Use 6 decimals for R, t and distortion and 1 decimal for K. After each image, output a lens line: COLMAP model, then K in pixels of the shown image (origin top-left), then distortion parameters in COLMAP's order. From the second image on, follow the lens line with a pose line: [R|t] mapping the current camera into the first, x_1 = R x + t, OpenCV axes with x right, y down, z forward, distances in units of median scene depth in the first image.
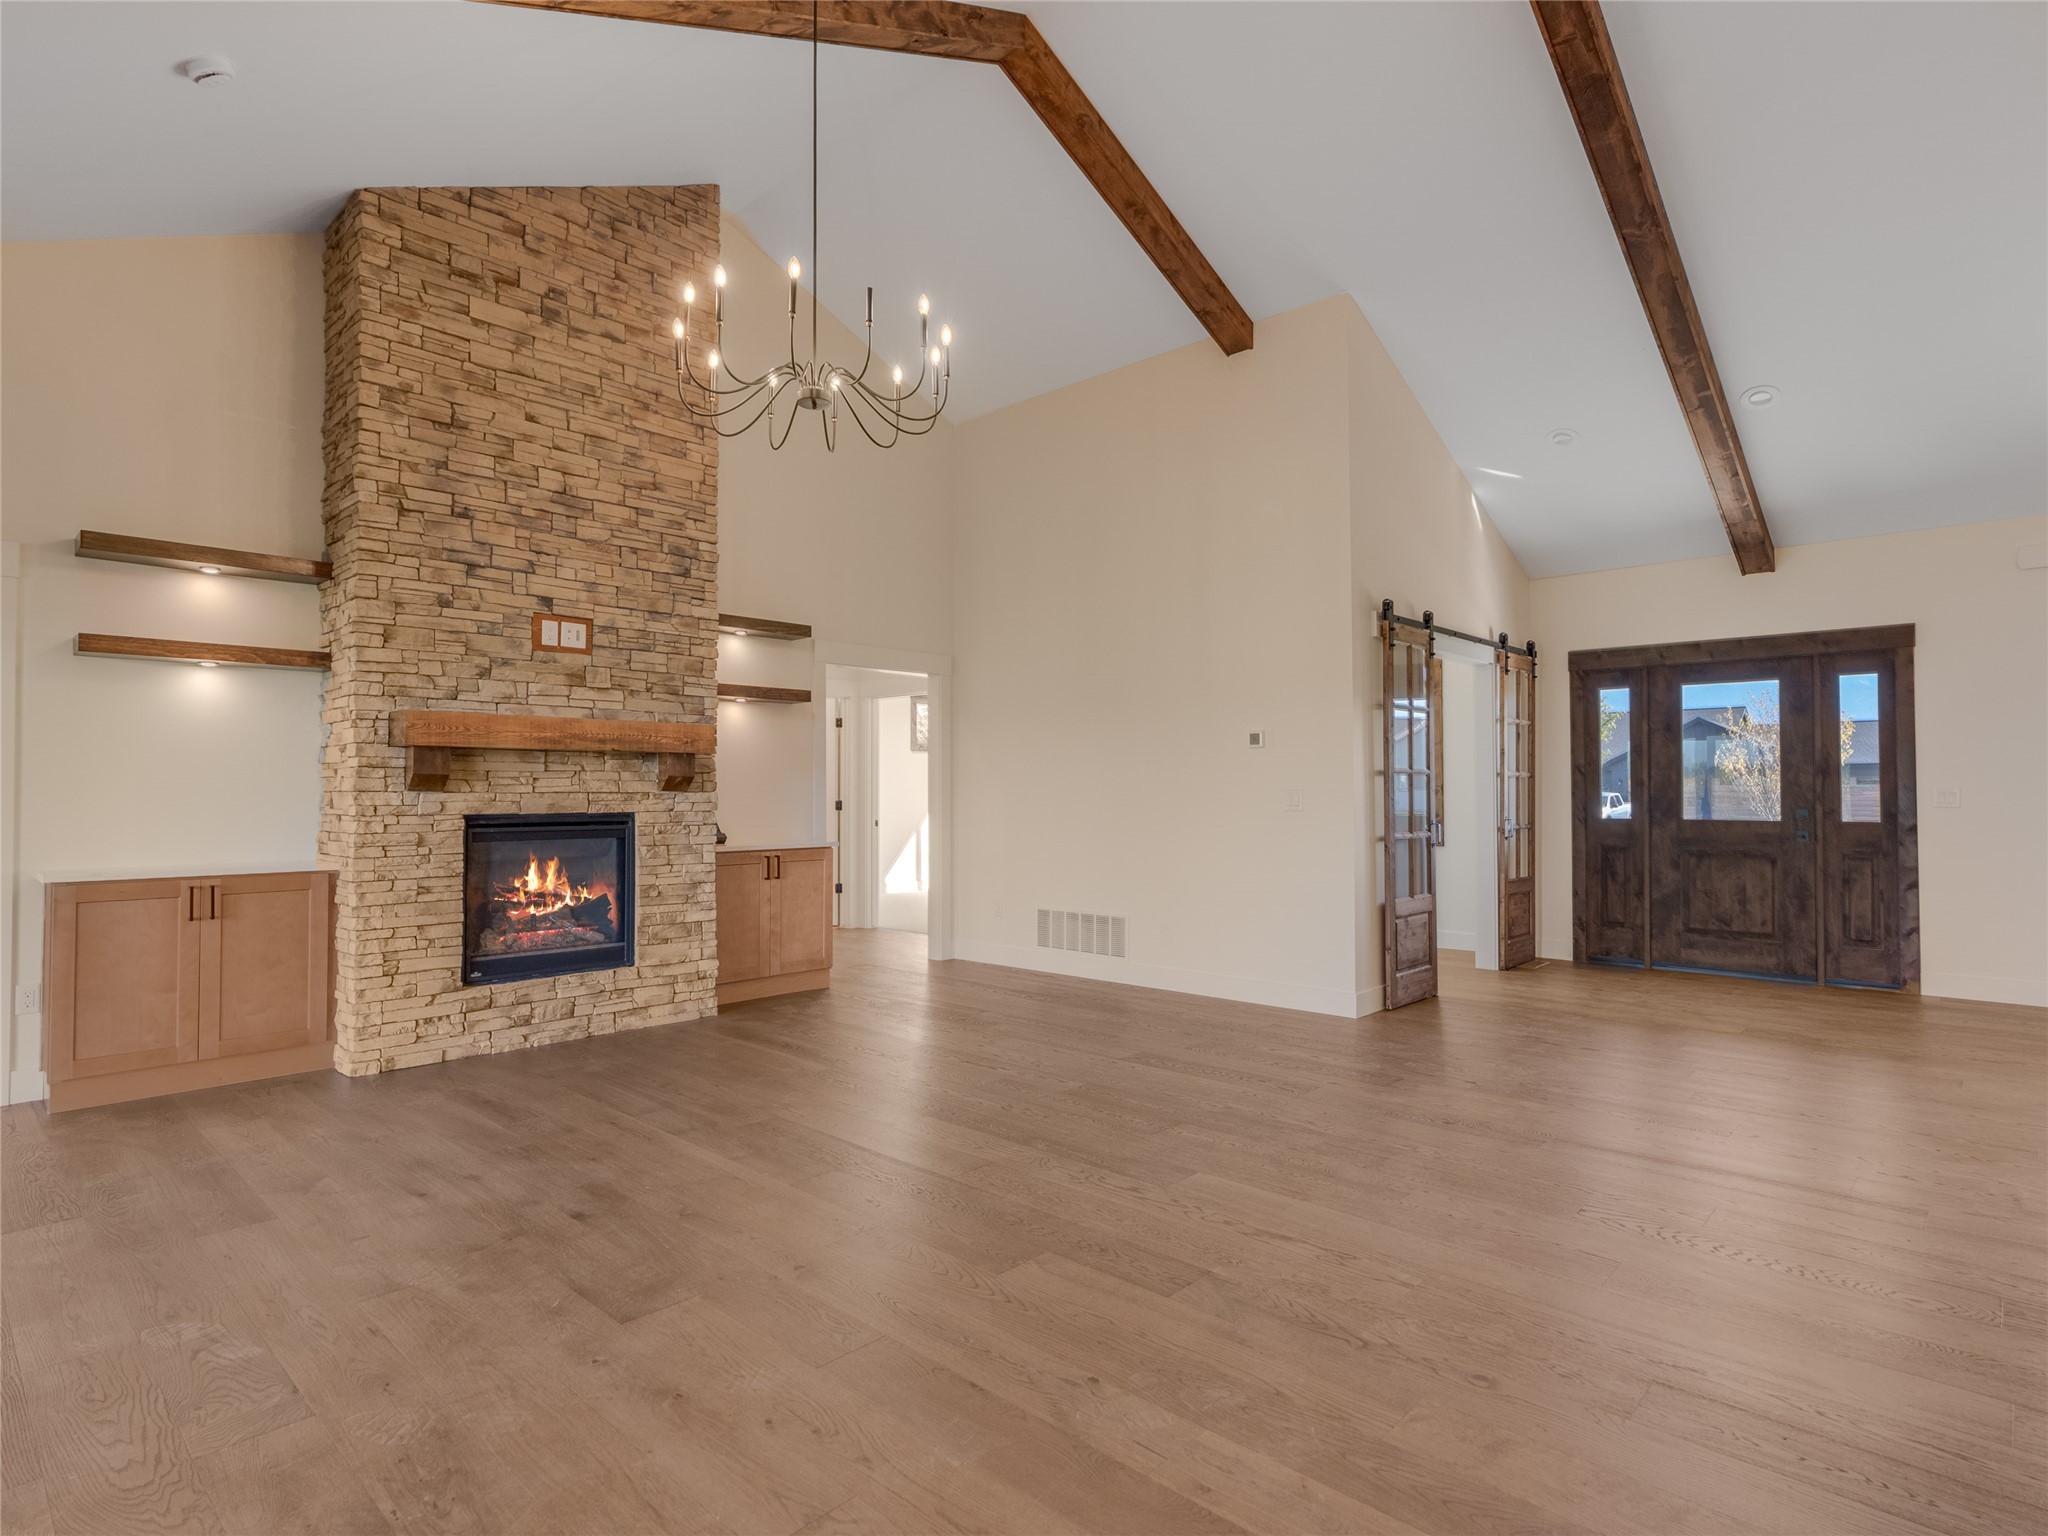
lens RADIAL K [[1073.3, 0, 1021.4], [0, 1073.3, 776.2], [0, 0, 1]] dist [-0.001122, 0.014254]
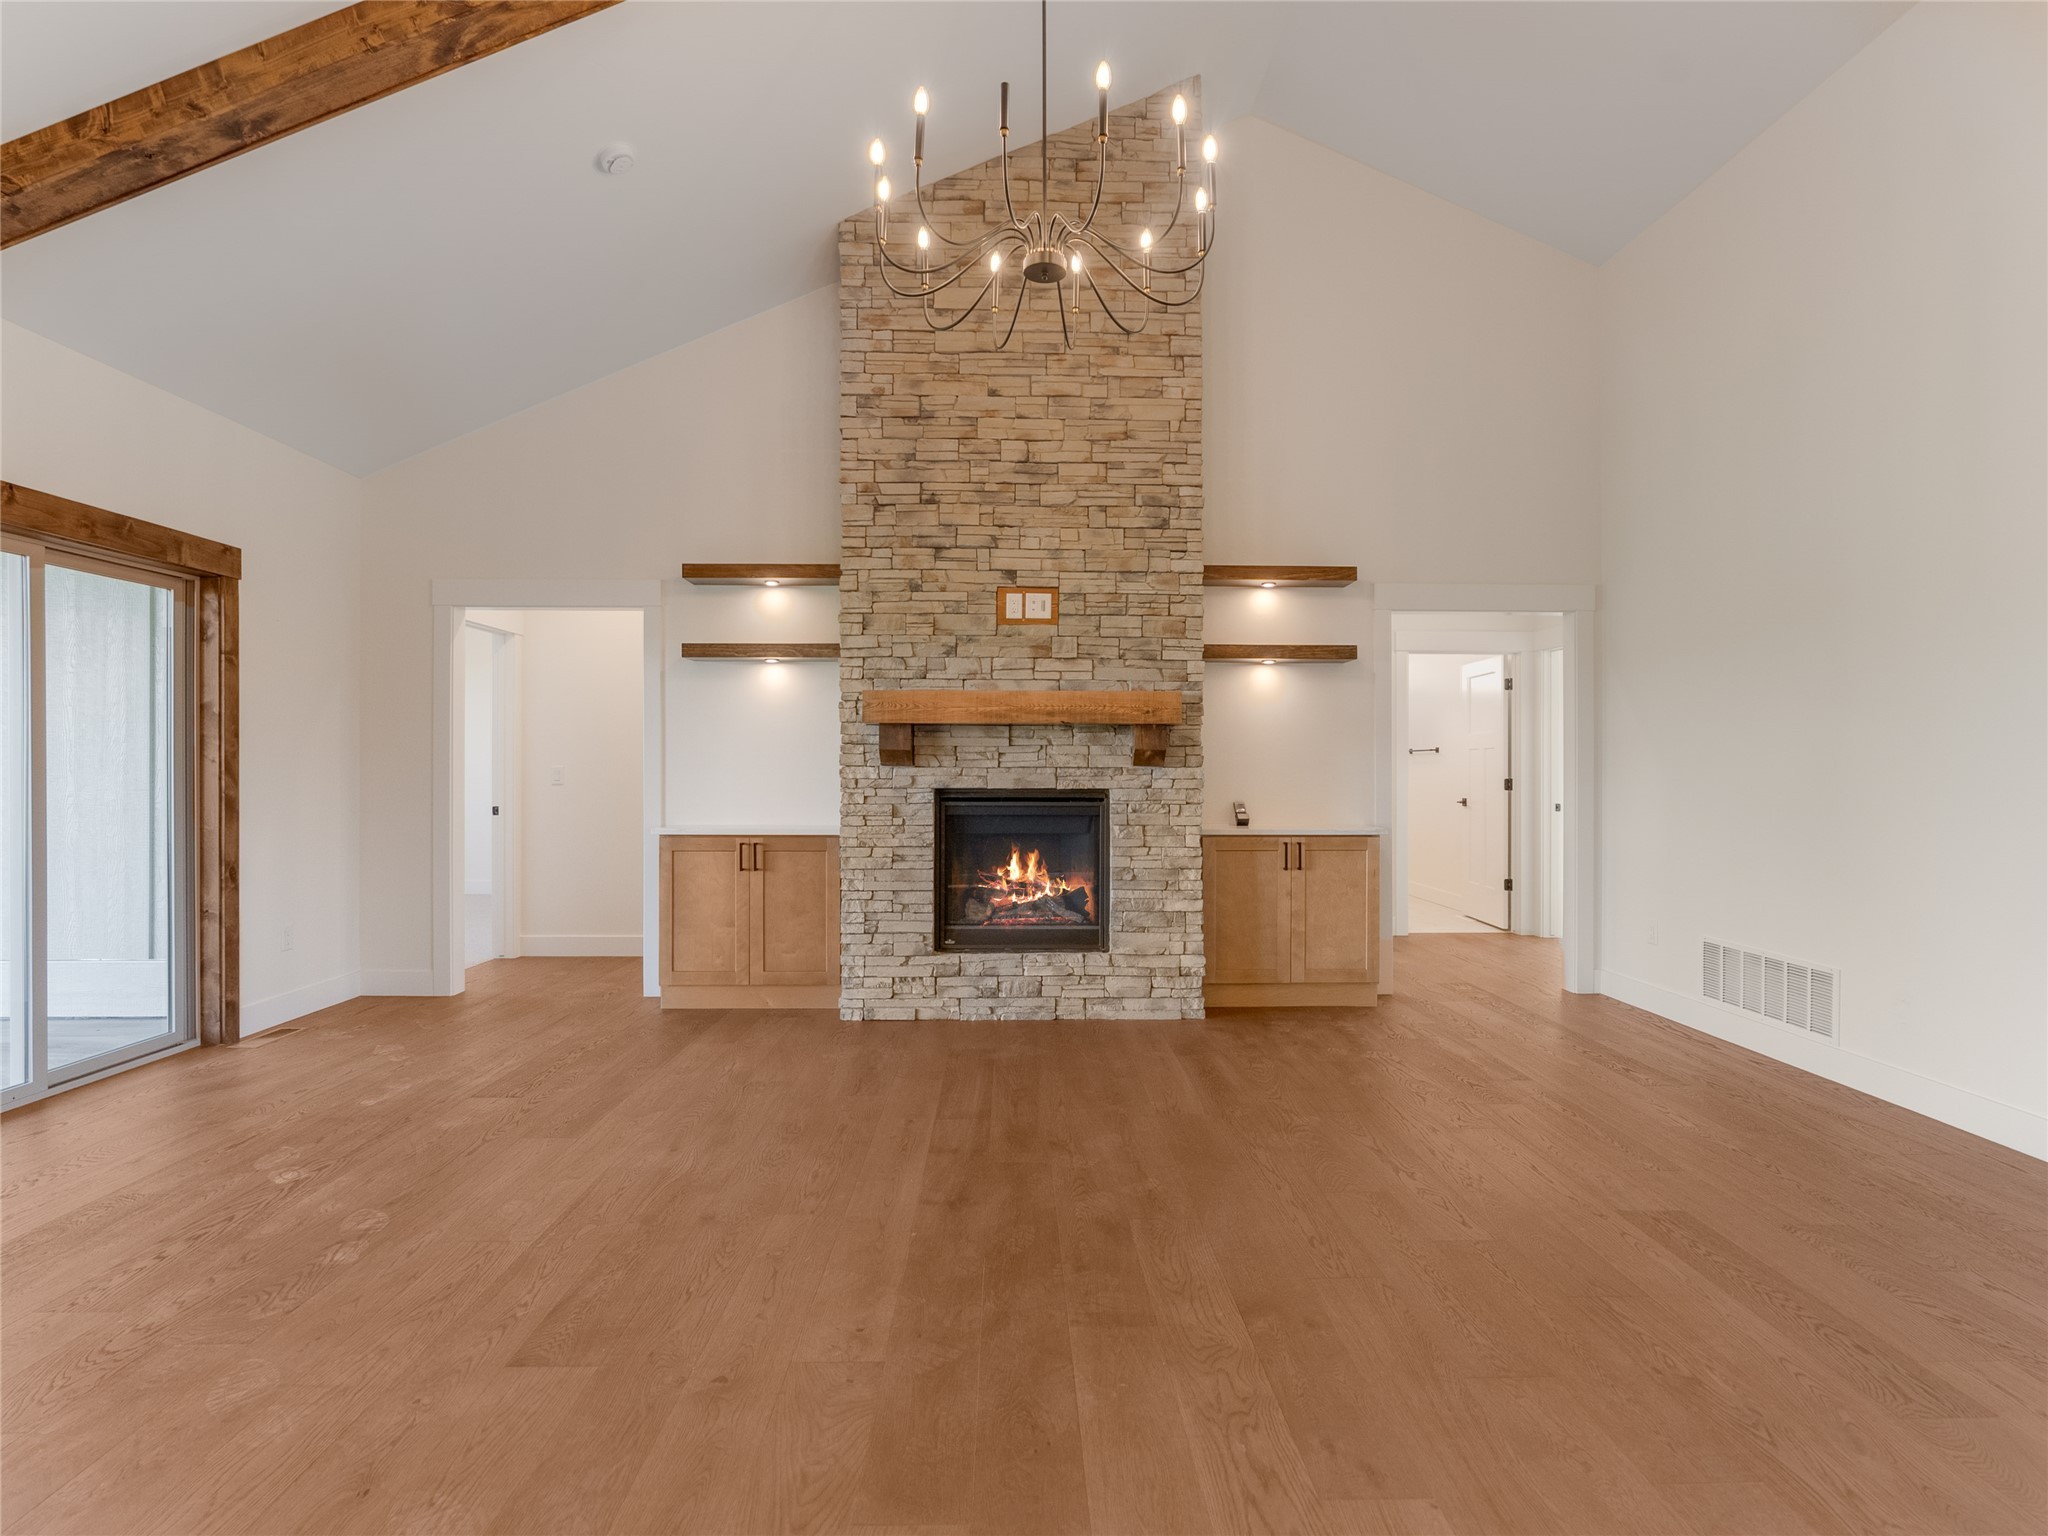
lens RADIAL K [[1038.5, 0, 1040.2], [0, 1038.5, 769.4], [0, 0, 1]] dist [-0.002378, 0.000622]
pose [[0.707822, 0.004370, -0.706378, 0.247235], [0.007430, 0.999879, 0.013631, 0.004160], [0.706352, -0.014897, 0.707704, 0.328452]]
